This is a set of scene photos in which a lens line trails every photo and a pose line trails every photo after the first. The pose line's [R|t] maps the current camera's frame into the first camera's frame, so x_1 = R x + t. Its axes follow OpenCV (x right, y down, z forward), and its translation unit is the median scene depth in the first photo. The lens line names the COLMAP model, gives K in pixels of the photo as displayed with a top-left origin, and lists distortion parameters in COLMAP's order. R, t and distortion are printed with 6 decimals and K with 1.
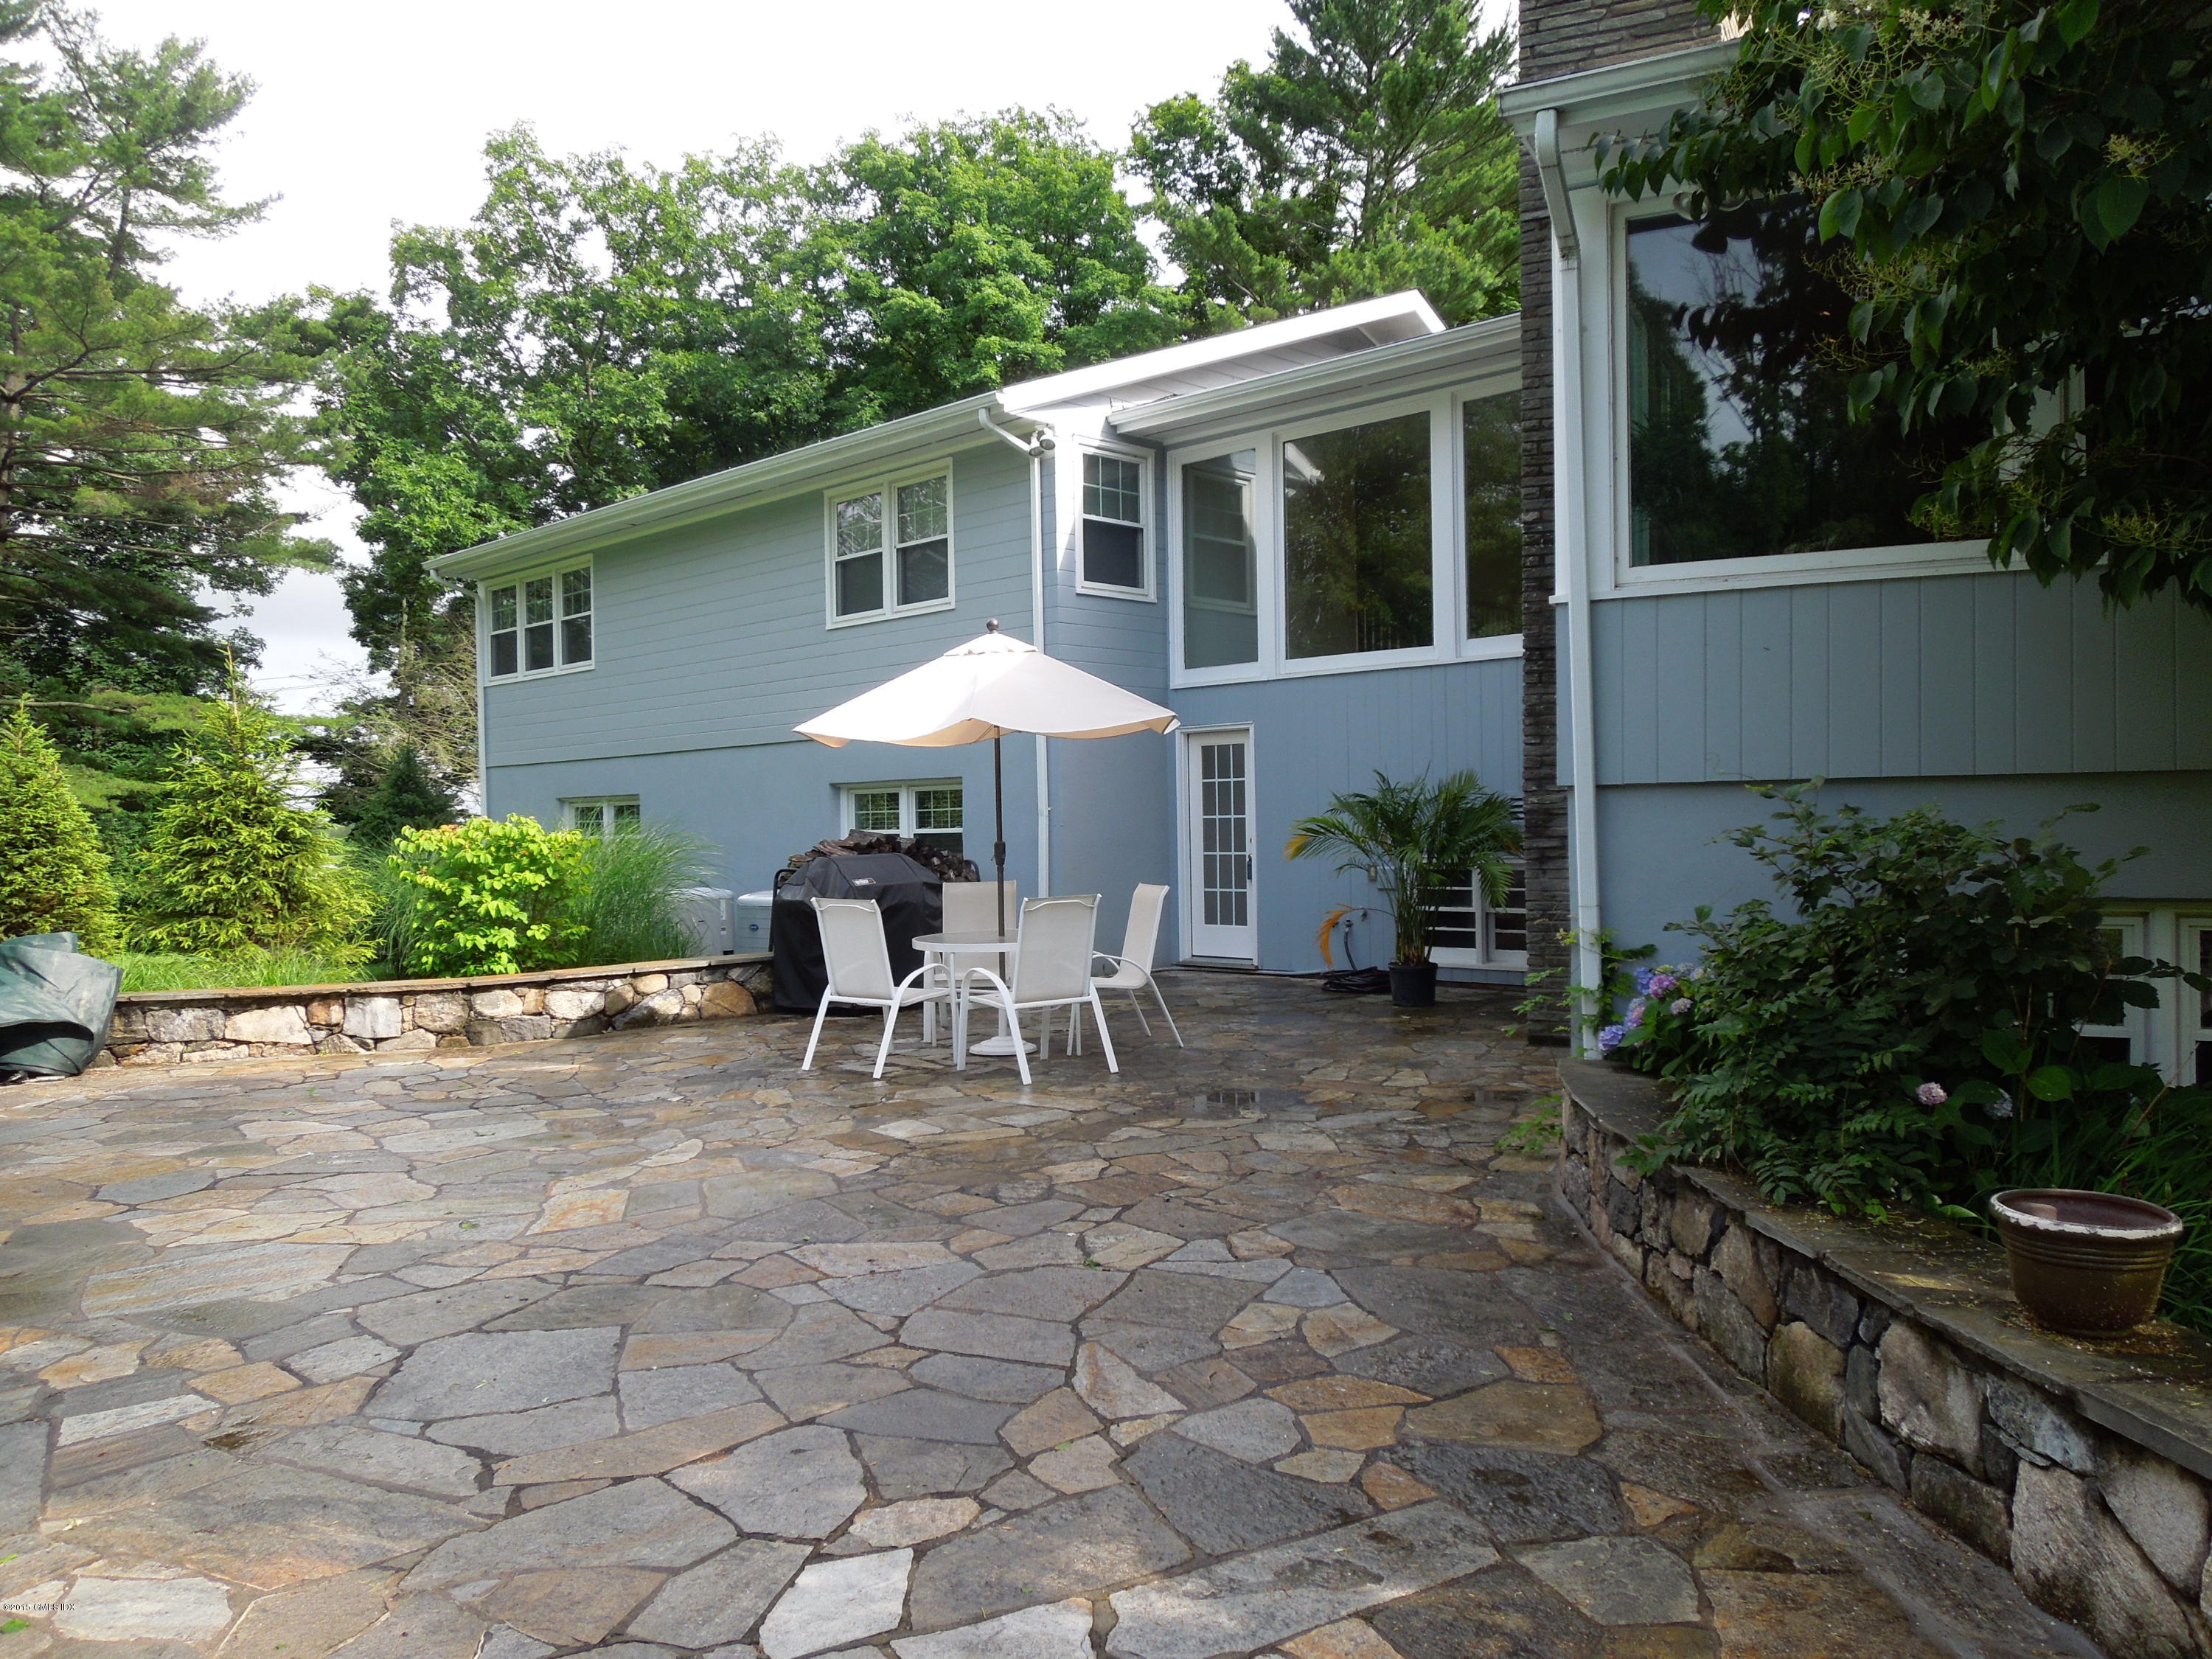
lens RADIAL K [[1660.8, 0, 1106.0], [0, 1660.8, 829.5], [0, 0, 1]] dist [-0.000340, 0.005887]
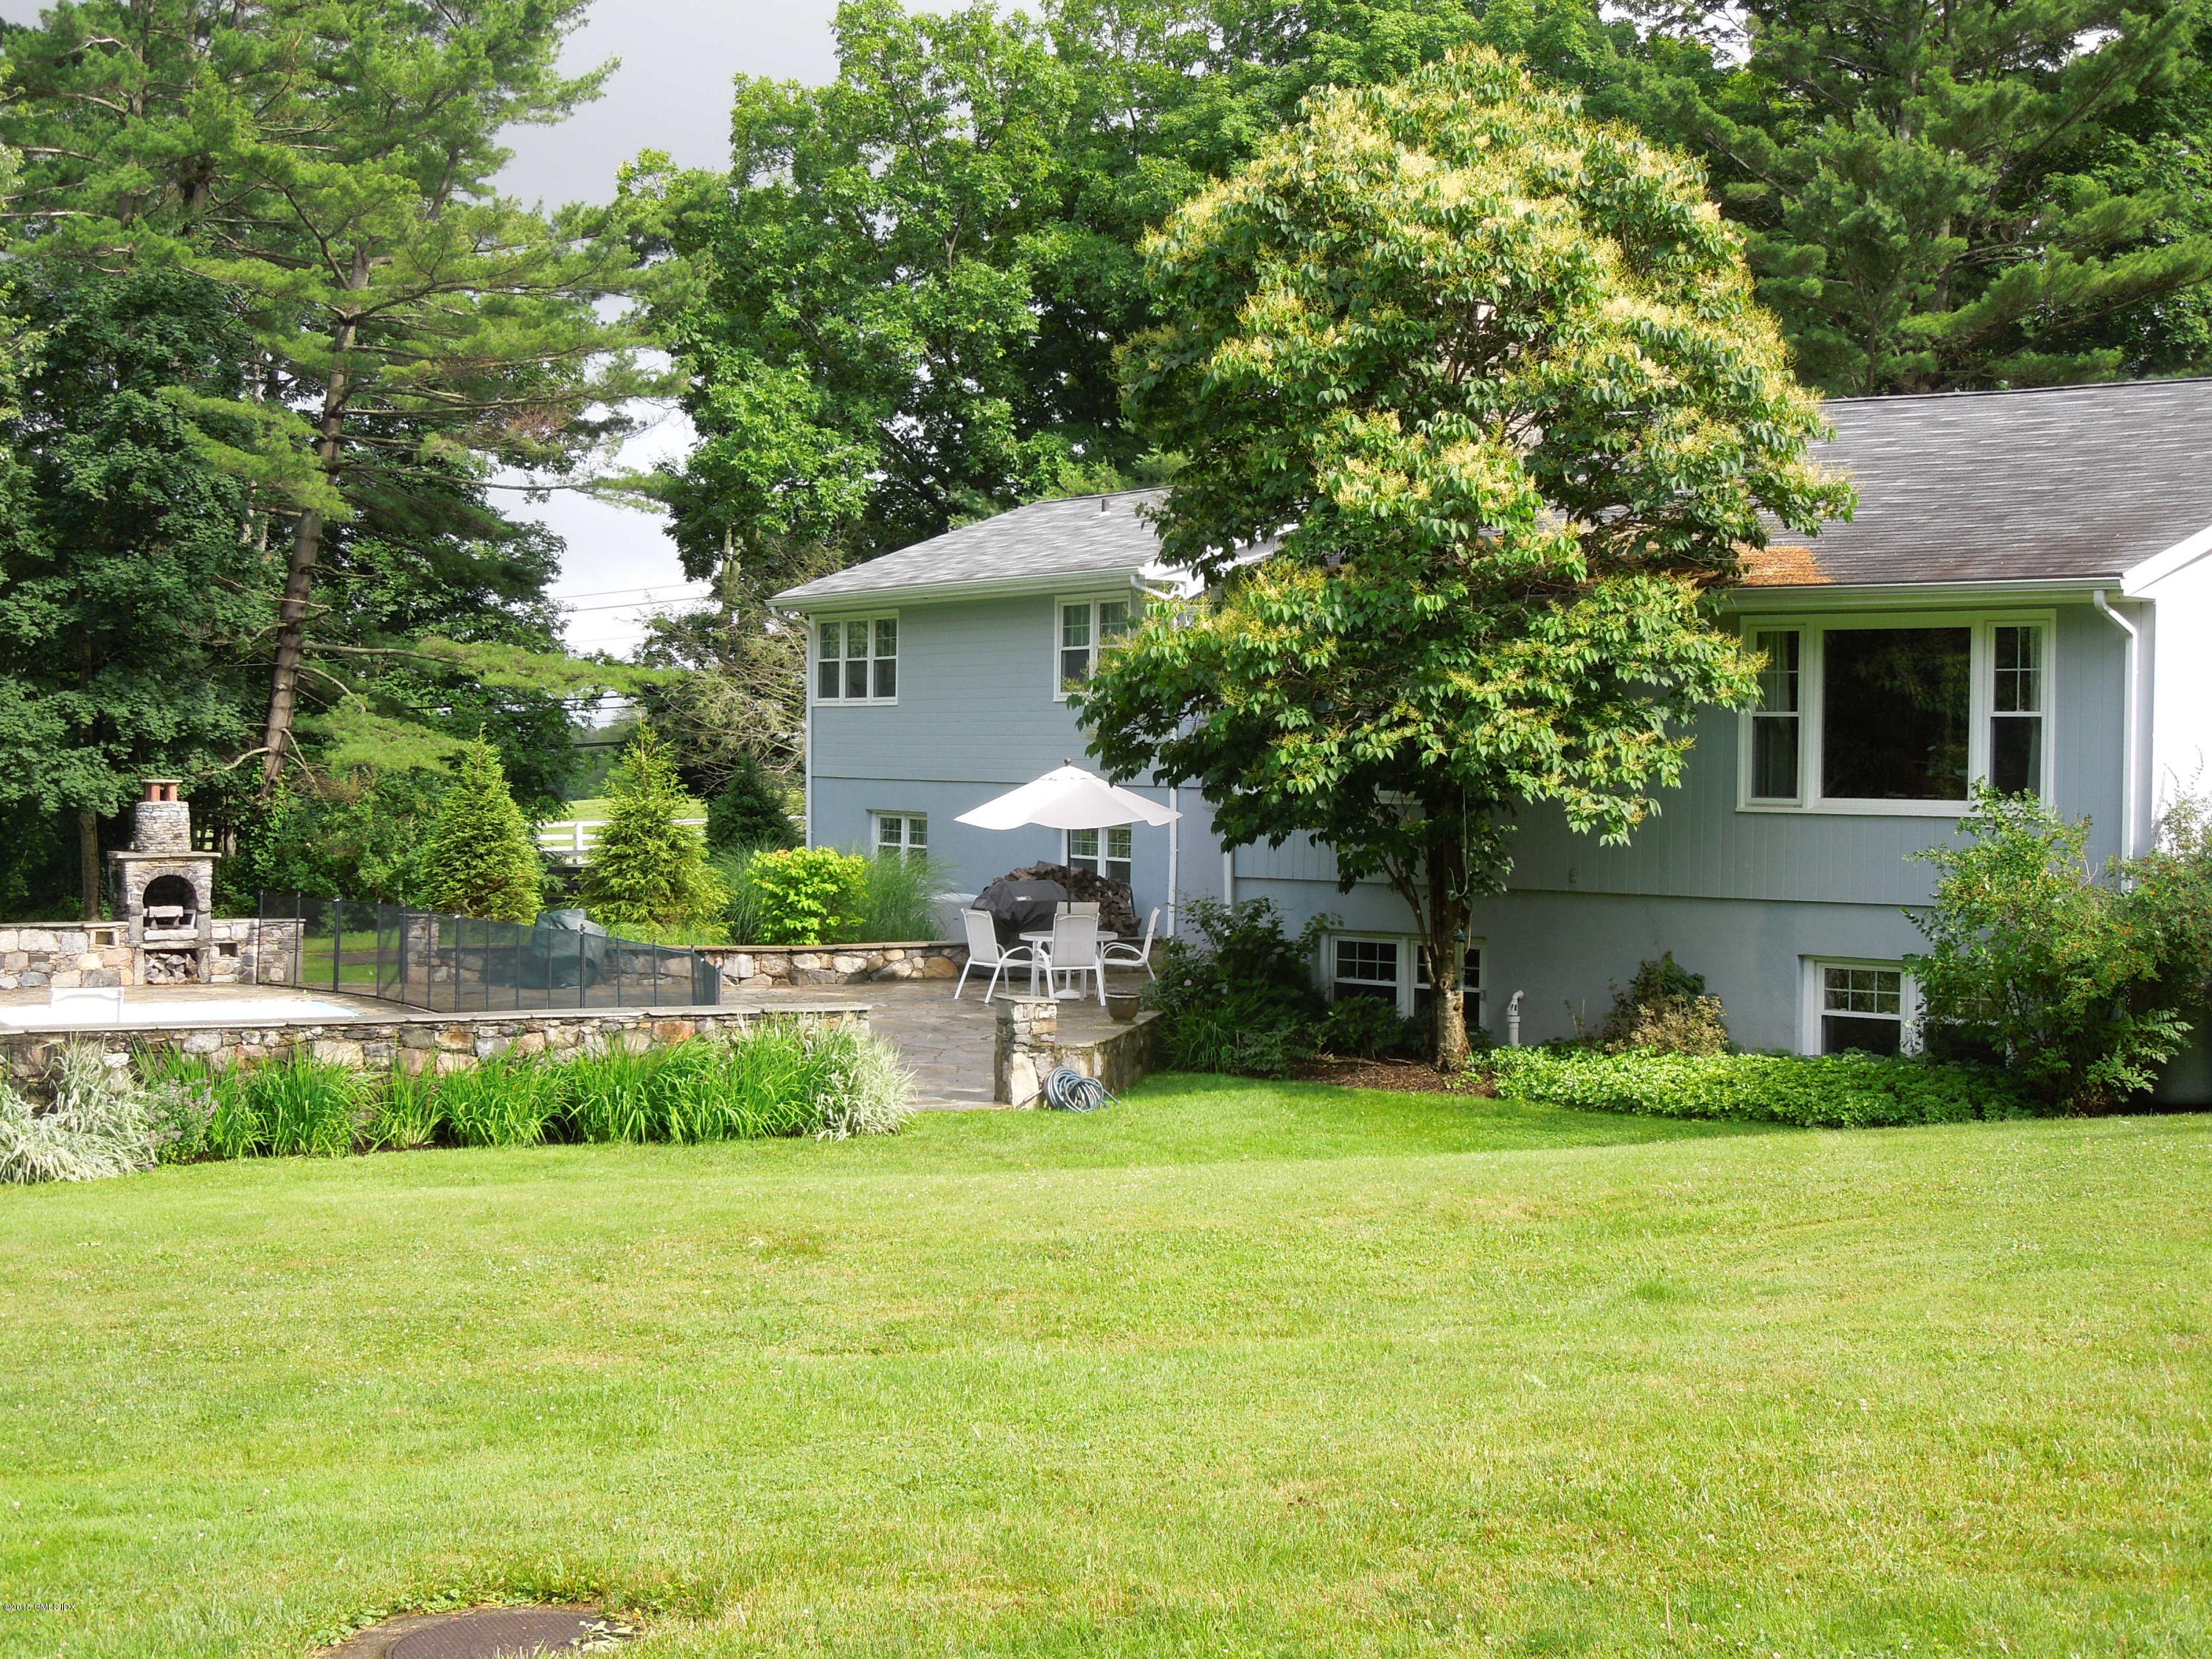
lens RADIAL K [[3775.4, 0, 1106.0], [0, 3775.4, 829.5], [0, 0, 1]] dist [-0.130788, 0.022833]
pose [[0.958584, 0.037349, -0.282352, 0.775784], [-0.029842, 0.999079, 0.030845, -0.121473], [0.283244, -0.021141, 0.958815, -2.001035]]
